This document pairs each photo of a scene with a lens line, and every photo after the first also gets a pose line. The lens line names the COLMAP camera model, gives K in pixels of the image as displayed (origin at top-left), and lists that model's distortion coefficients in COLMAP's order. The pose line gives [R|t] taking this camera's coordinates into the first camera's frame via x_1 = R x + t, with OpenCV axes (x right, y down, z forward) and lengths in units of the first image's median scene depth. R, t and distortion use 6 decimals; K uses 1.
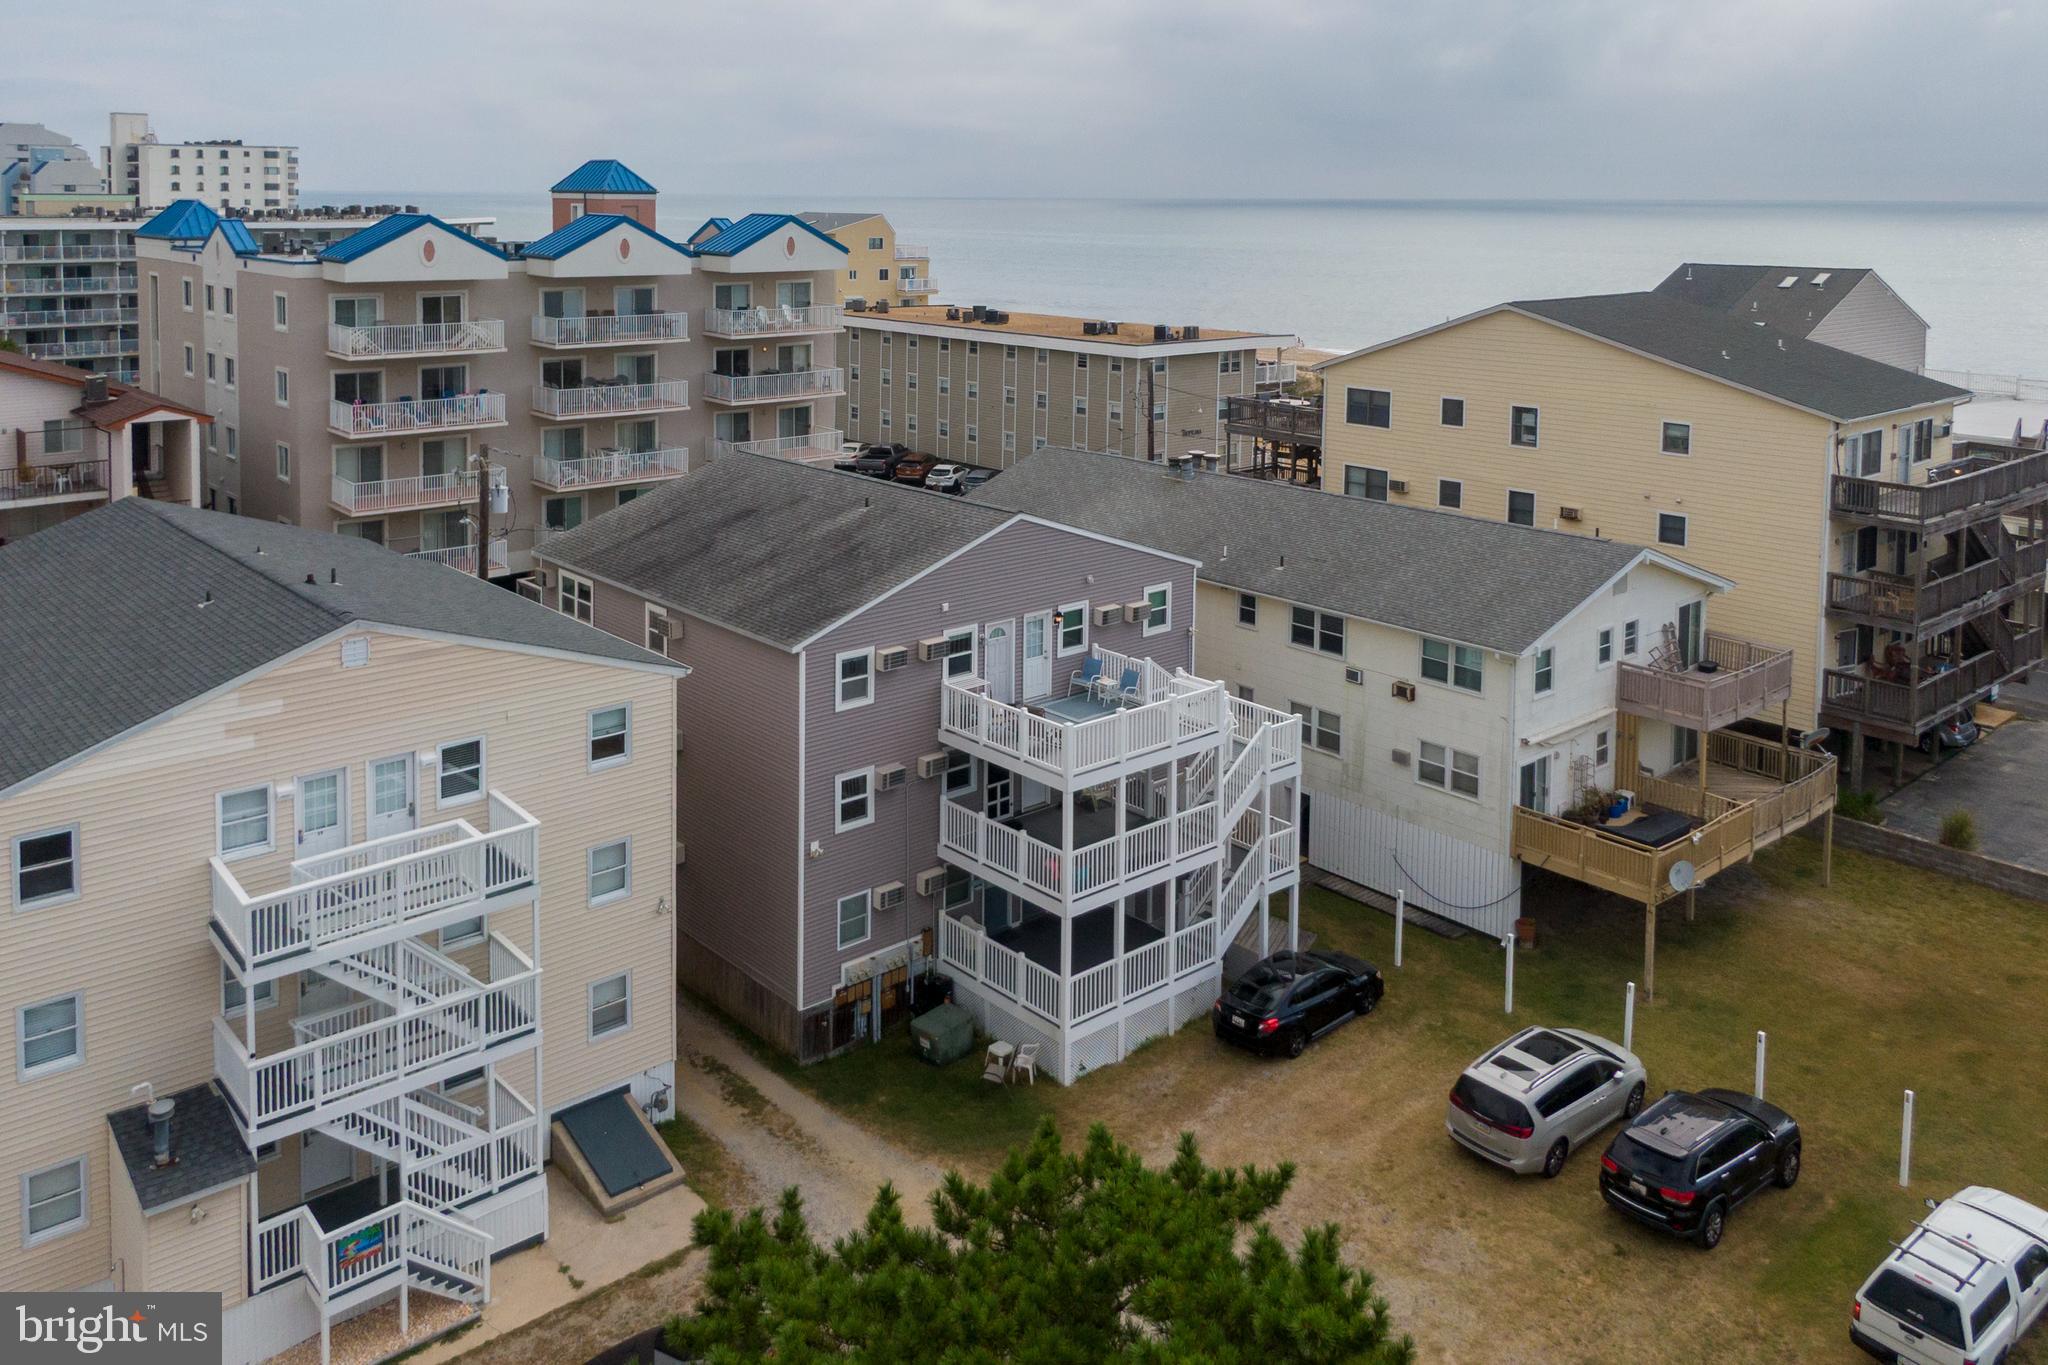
lens RADIAL K [[1431.0, 0, 1022.3], [0, 1431.0, 682.1], [0, 0, 1]] dist [0.011594, -0.005064]
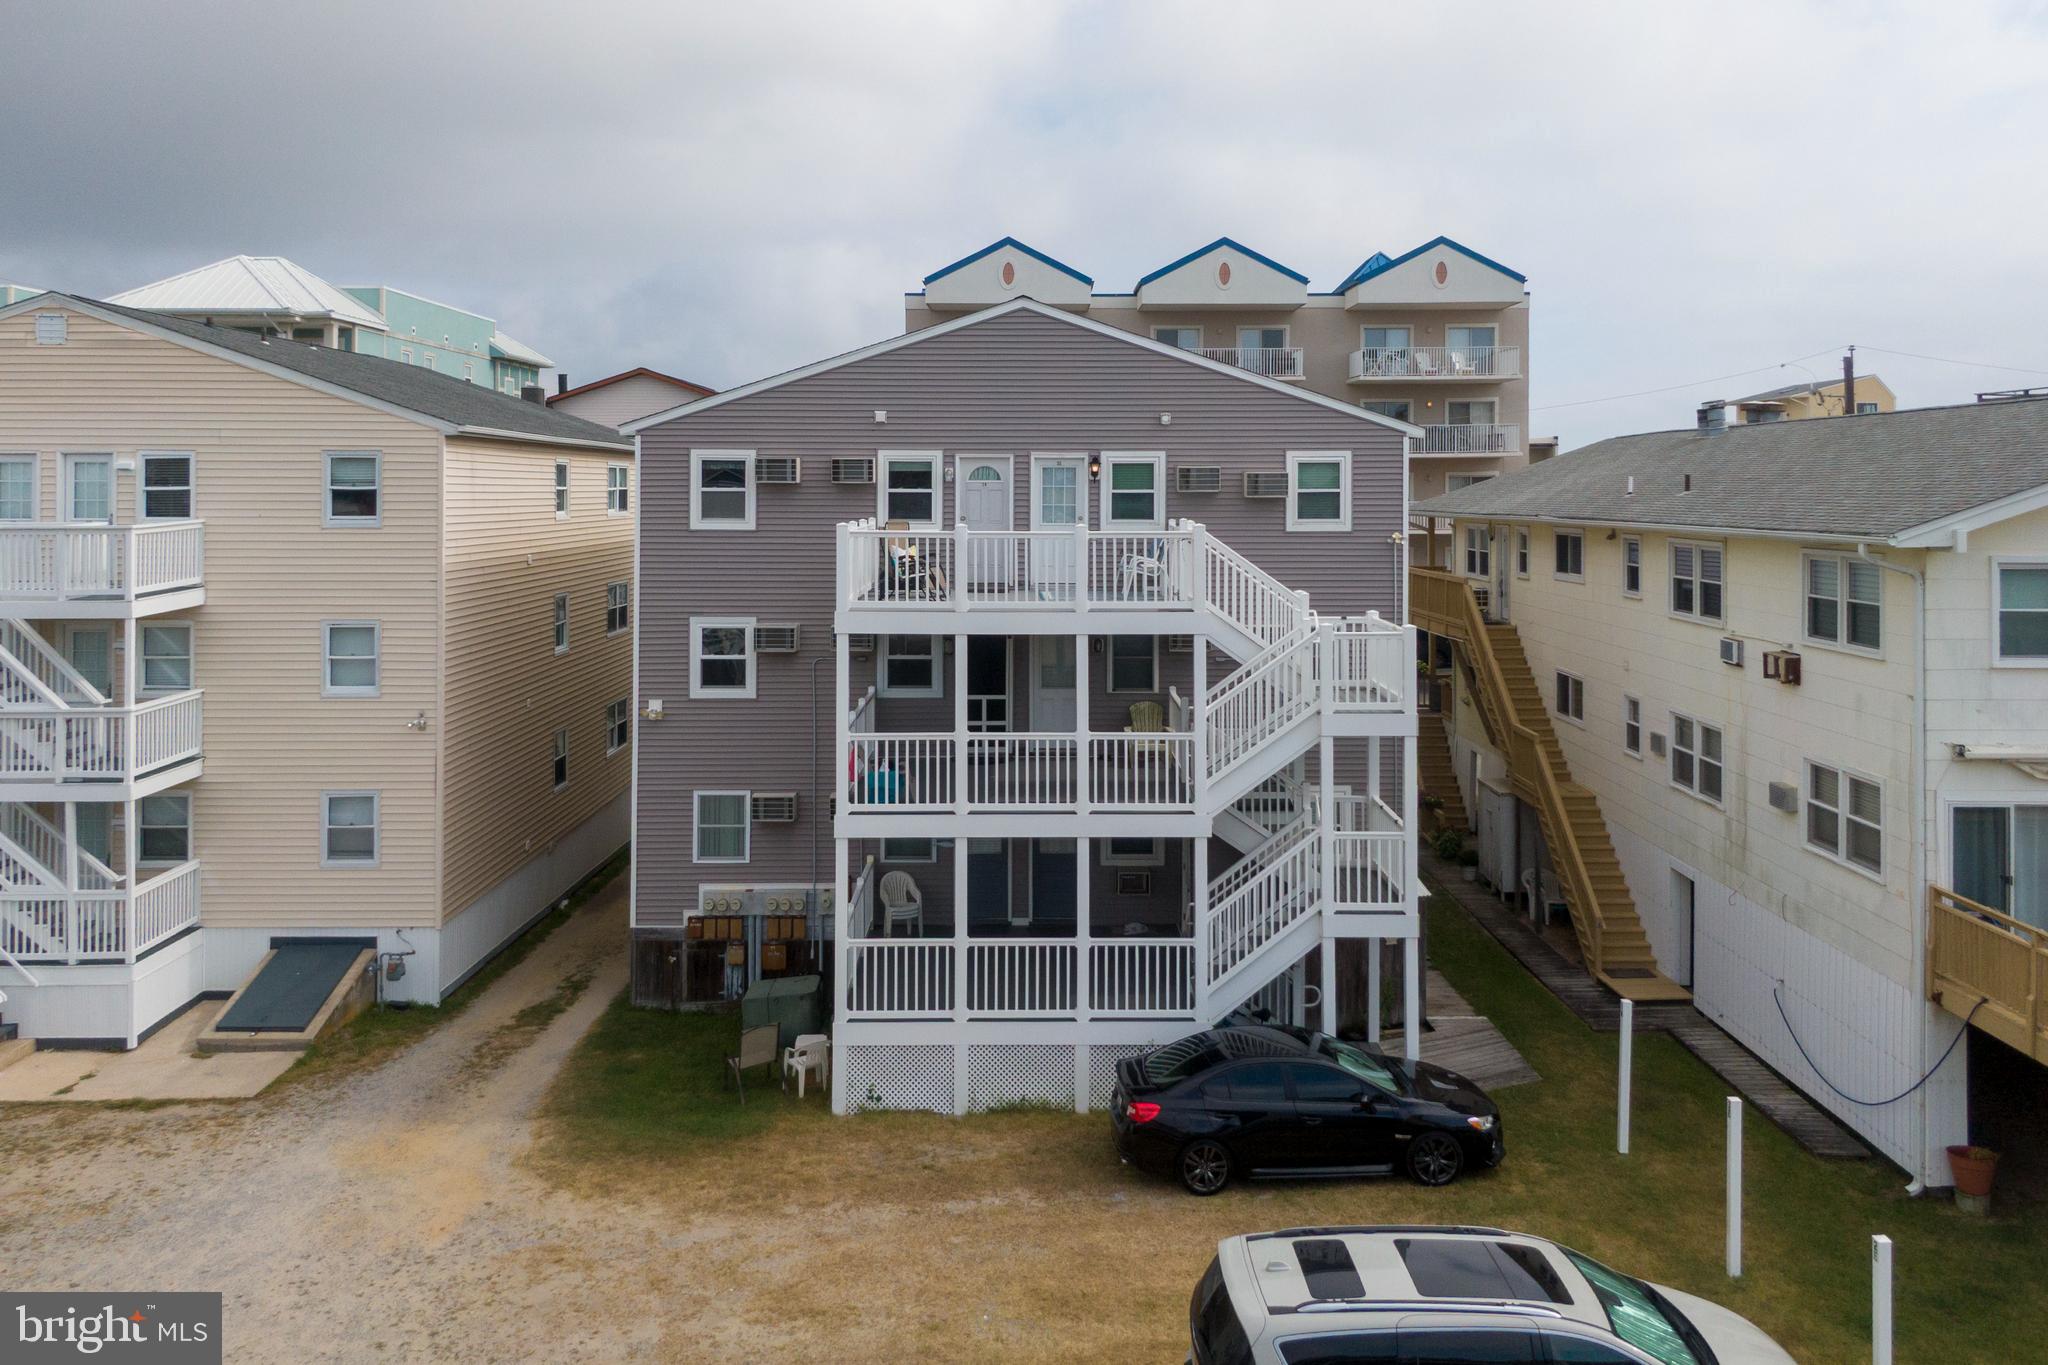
lens RADIAL K [[1431.0, 0, 1033.3], [0, 1431.0, 686.5], [0, 0, 1]] dist [0.011594, -0.005064]
pose [[0.774658, 0.078498, -0.627489, 0.434147], [-0.170978, 0.981308, -0.088319, 0.121972], [0.608828, 0.175704, 0.773600, 0.470028]]
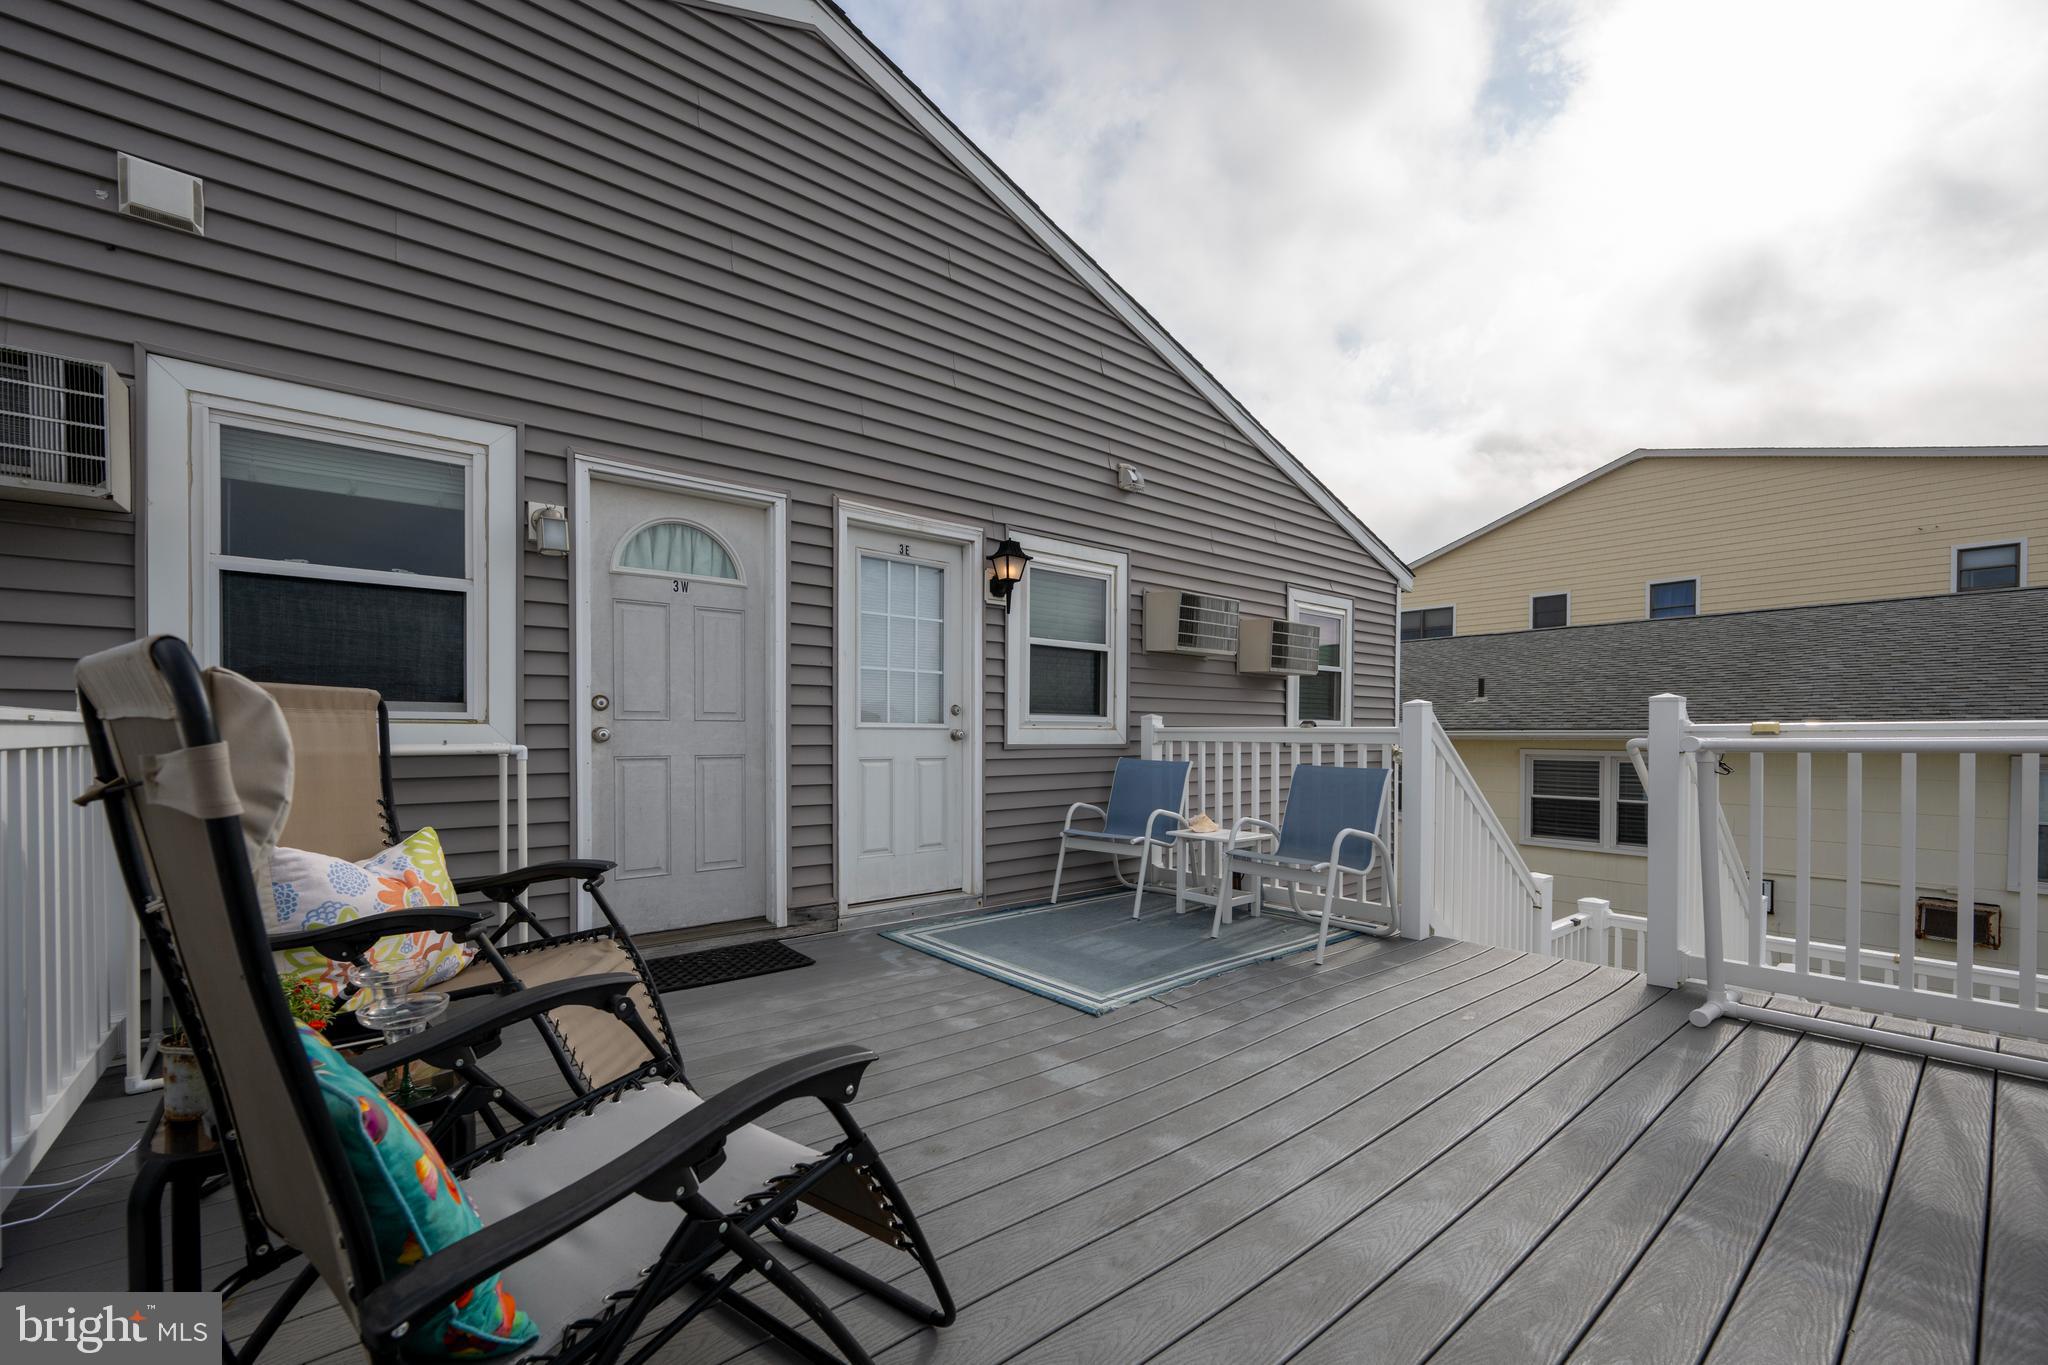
lens RADIAL K [[834.3, 0, 1019.0], [0, 834.3, 743.4], [0, 0, 1]] dist [-0.002083, 0.000021]
pose [[0.999282, -0.012545, -0.035759, 0.031758], [0.002246, 0.961570, -0.274551, 0.023446], [0.037829, 0.274273, 0.960907, 0.863616]]
